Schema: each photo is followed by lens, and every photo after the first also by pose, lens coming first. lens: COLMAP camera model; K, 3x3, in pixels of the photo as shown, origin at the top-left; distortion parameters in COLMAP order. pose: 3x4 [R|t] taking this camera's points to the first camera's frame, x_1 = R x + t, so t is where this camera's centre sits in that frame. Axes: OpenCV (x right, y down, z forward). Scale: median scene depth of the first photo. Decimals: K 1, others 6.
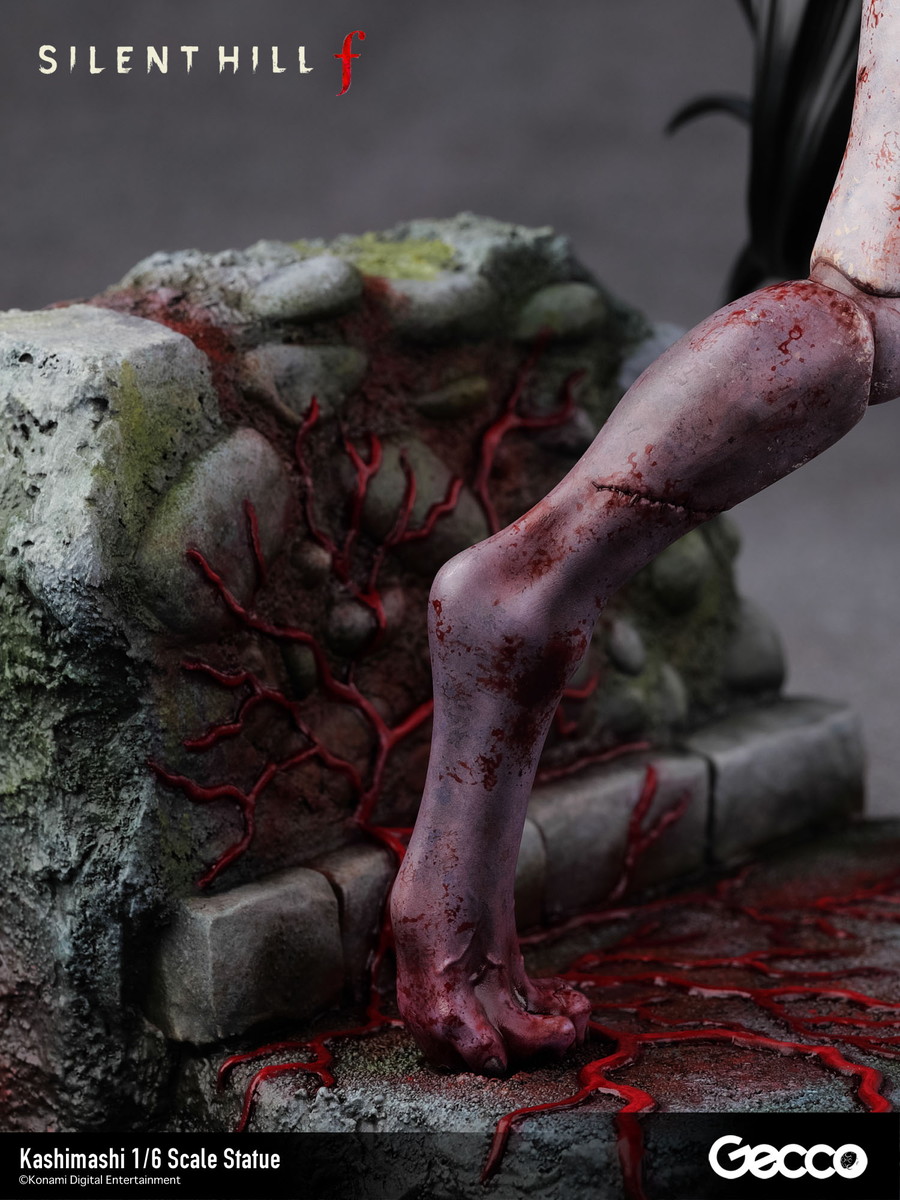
lens RADIAL K [[4796.1, 0, 394.8], [0, 4796.1, 626.5], [0, 0, 1]] dist [0.011986, 2.622026]
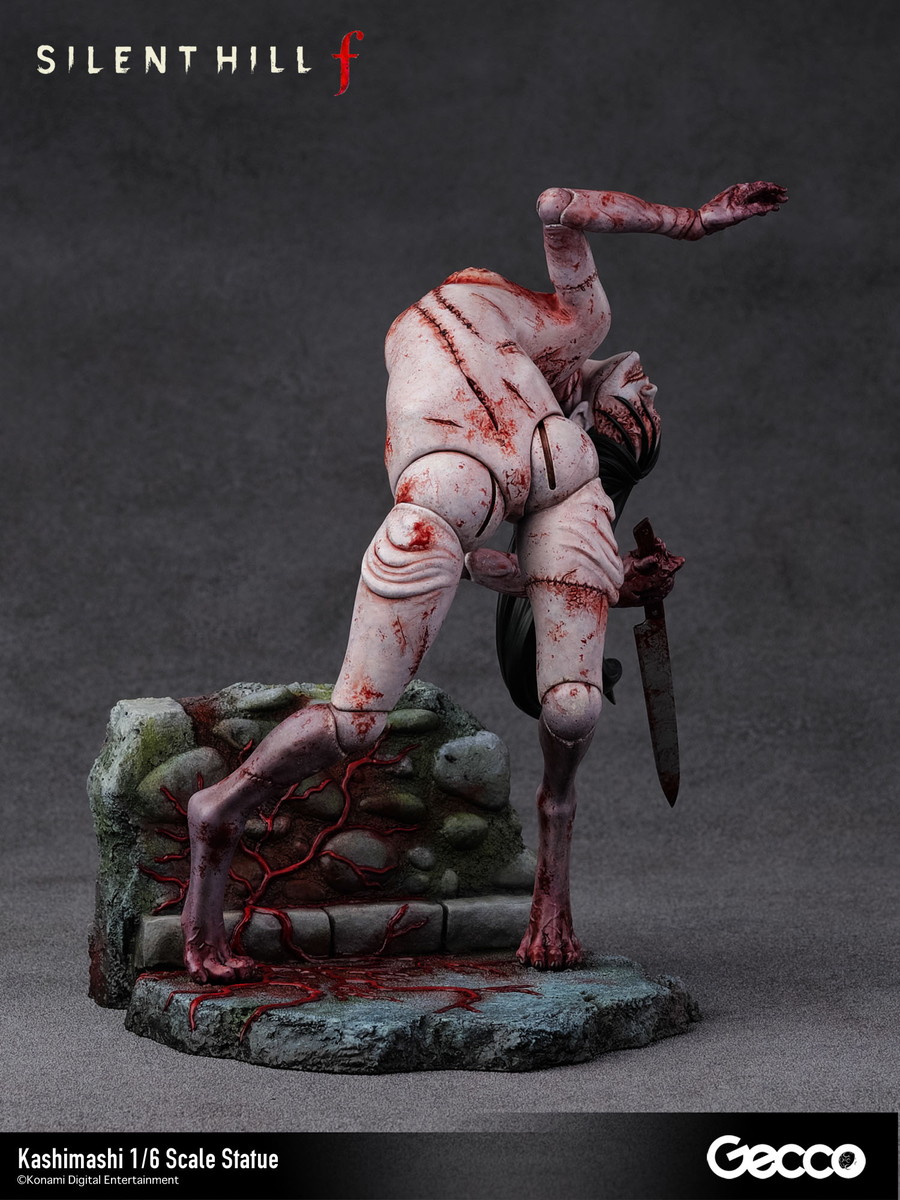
lens RADIAL K [[4796.1, 0, 394.8], [0, 4796.1, 626.5], [0, 0, 1]] dist [0.011986, 2.622026]
pose [[0.859356, 0.067447, -0.506911, 1.437053], [-0.116895, 0.990927, -0.066323, 0.058008], [0.497839, 0.116250, 0.859443, -1.273654]]
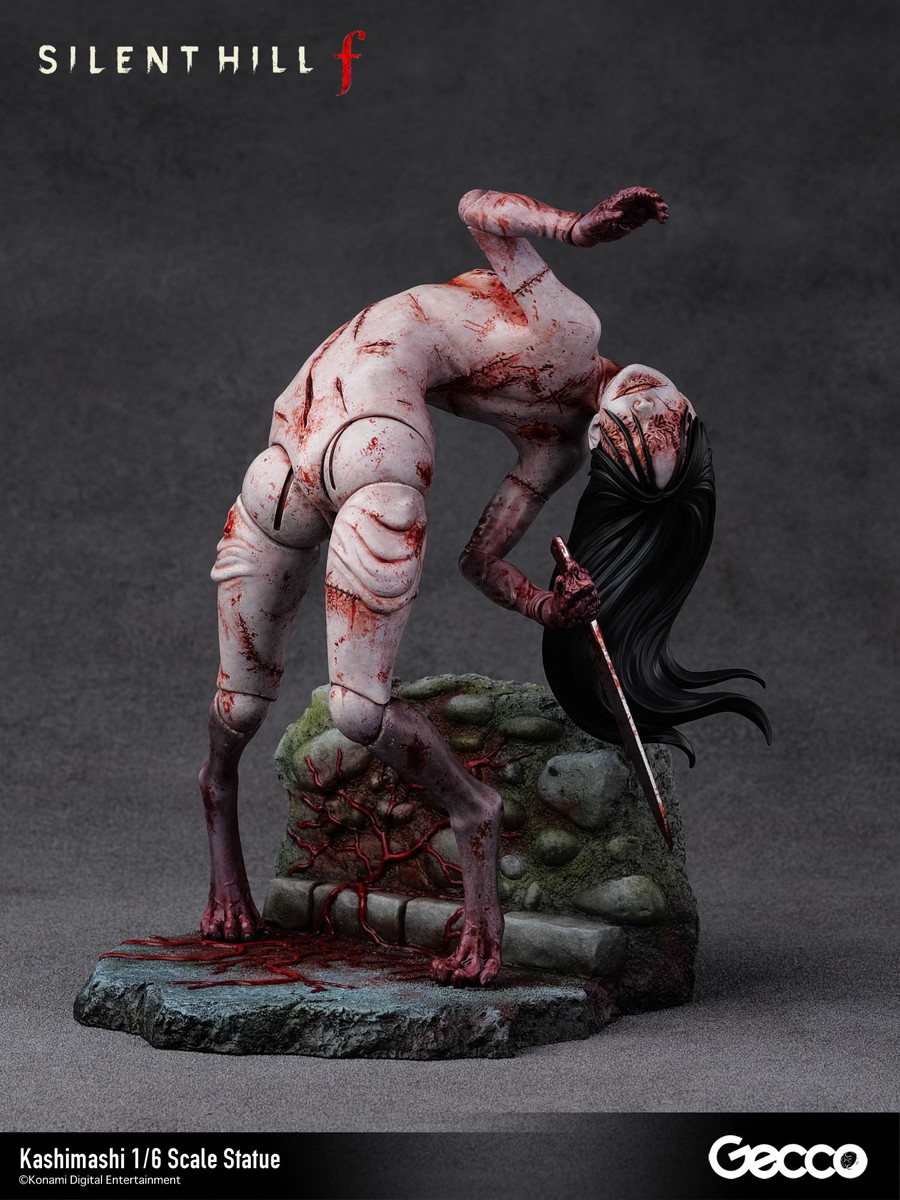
lens RADIAL K [[5019.9, 0, 371.1], [0, 5019.9, 601.3], [0, 0, 1]] dist [0.106656, 1.806891]
pose [[-0.070333, 0.109183, -0.991530, 2.889476], [-0.205546, 0.971075, 0.121511, -0.474193], [0.976117, 0.212351, -0.045857, 1.153313]]
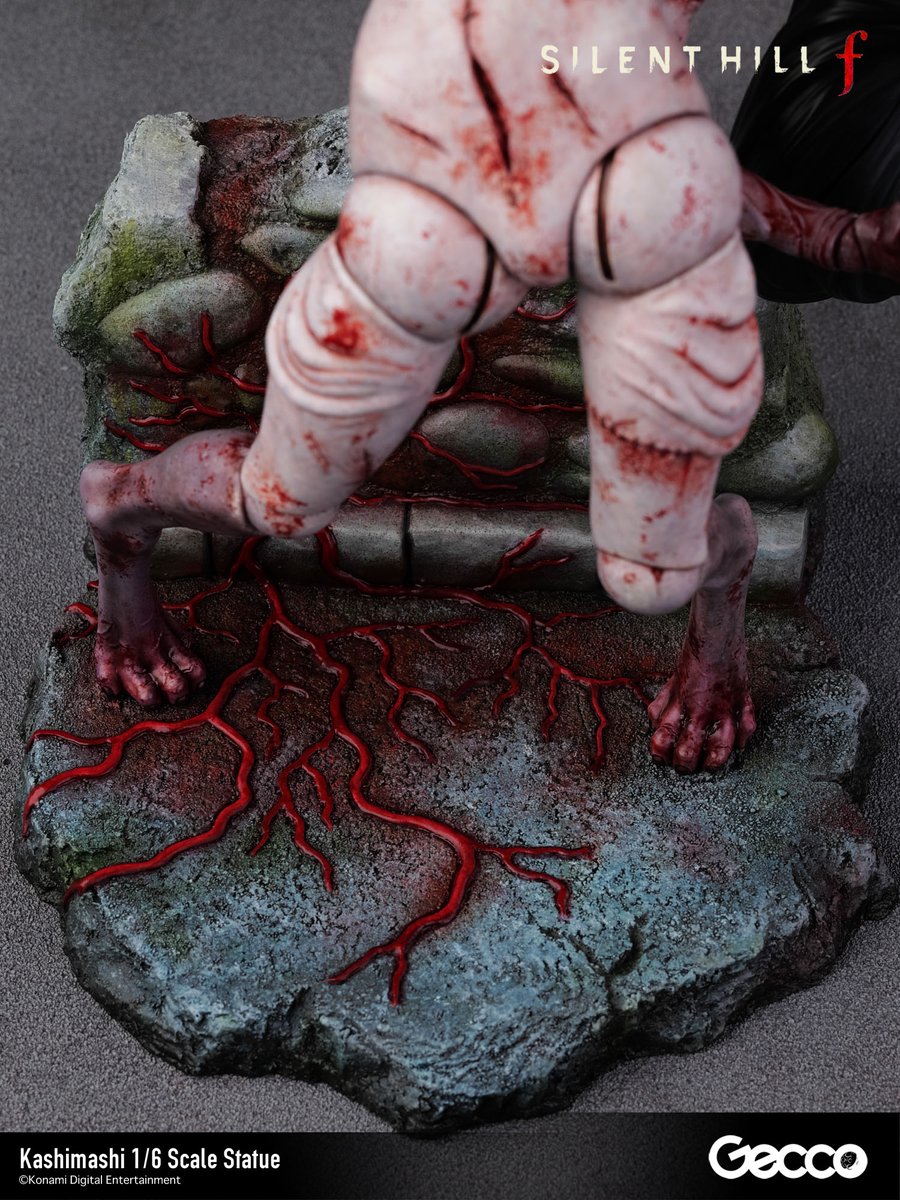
lens RADIAL K [[3962.1, 0, 450.0], [0, 3962.1, 600.0], [0, 0, 1]] dist [0.048770, -0.511137]
pose [[0.552296, 0.606264, -0.572201, 0.865546], [-0.166473, 0.752764, 0.636894, -0.844447], [0.816858, -0.256498, 0.516674, 0.349764]]
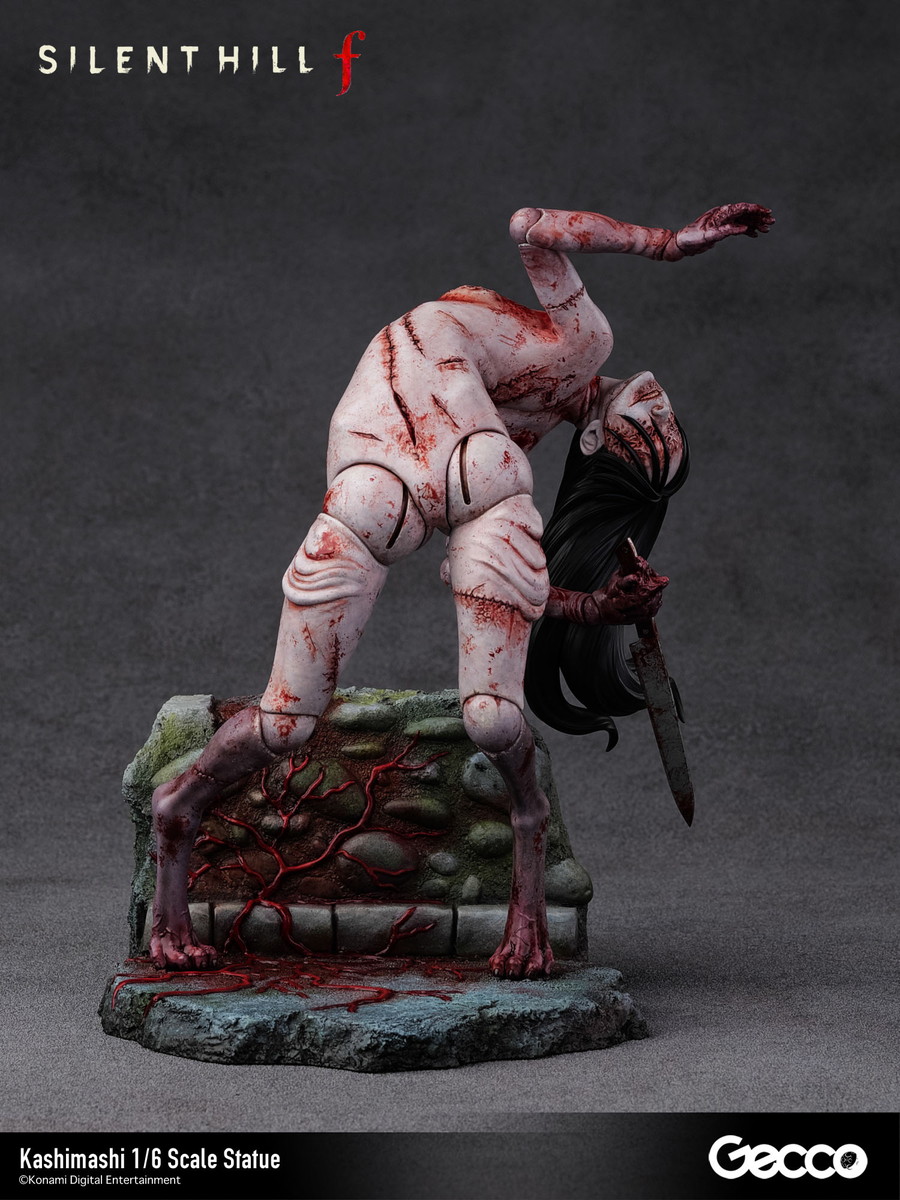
lens RADIAL K [[4796.1, 0, 394.8], [0, 4796.1, 626.5], [0, 0, 1]] dist [0.011986, 2.622026]
pose [[0.613983, 0.095559, -0.783514, 2.240586], [-0.171398, 0.985100, -0.014167, -0.087546], [0.770485, 0.142991, 0.621213, -0.667902]]
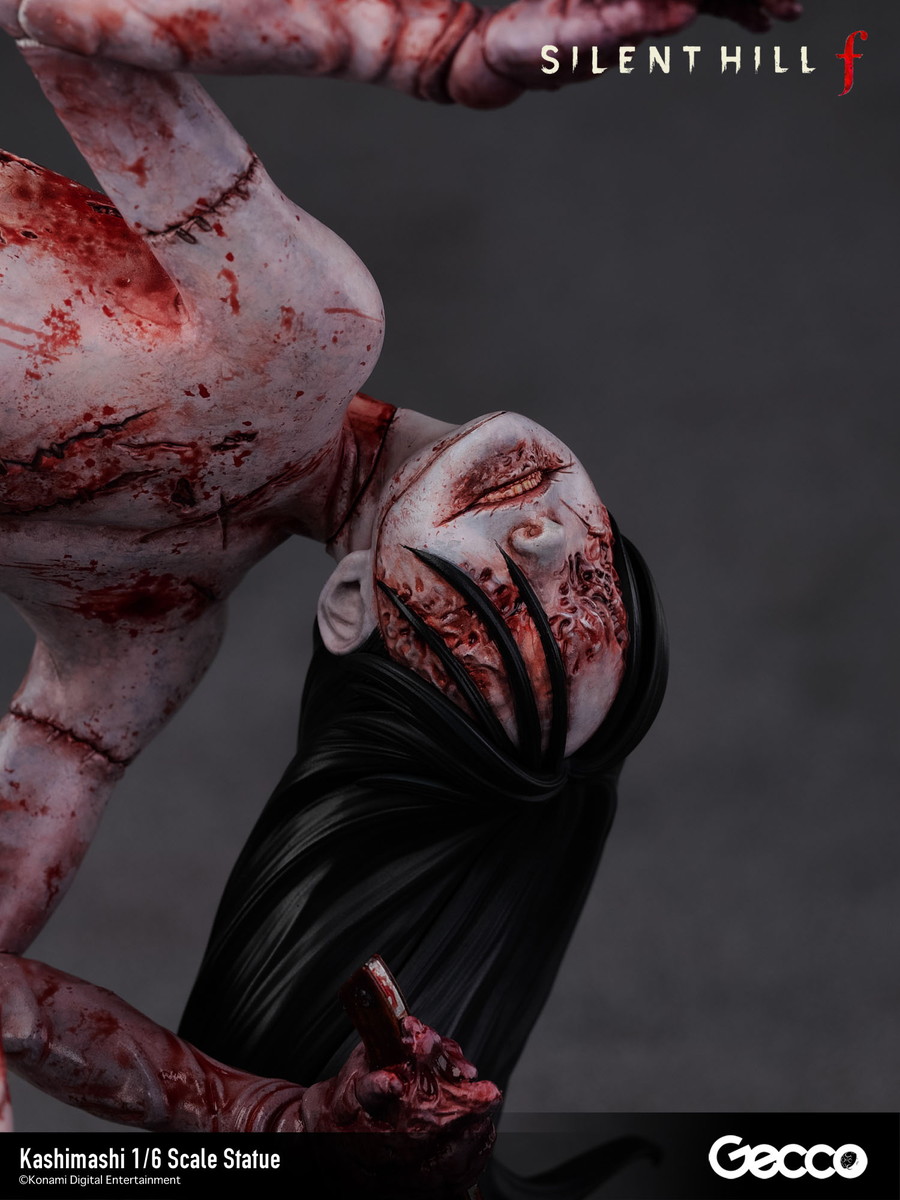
lens RADIAL K [[4796.1, 0, 394.8], [0, 4796.1, 626.5], [0, 0, 1]] dist [0.011986, 2.622026]
pose [[0.394816, 0.223003, -0.891286, 0.947432], [-0.183804, 0.969656, 0.161191, -0.398763], [0.900187, 0.100181, 0.423825, 0.747807]]
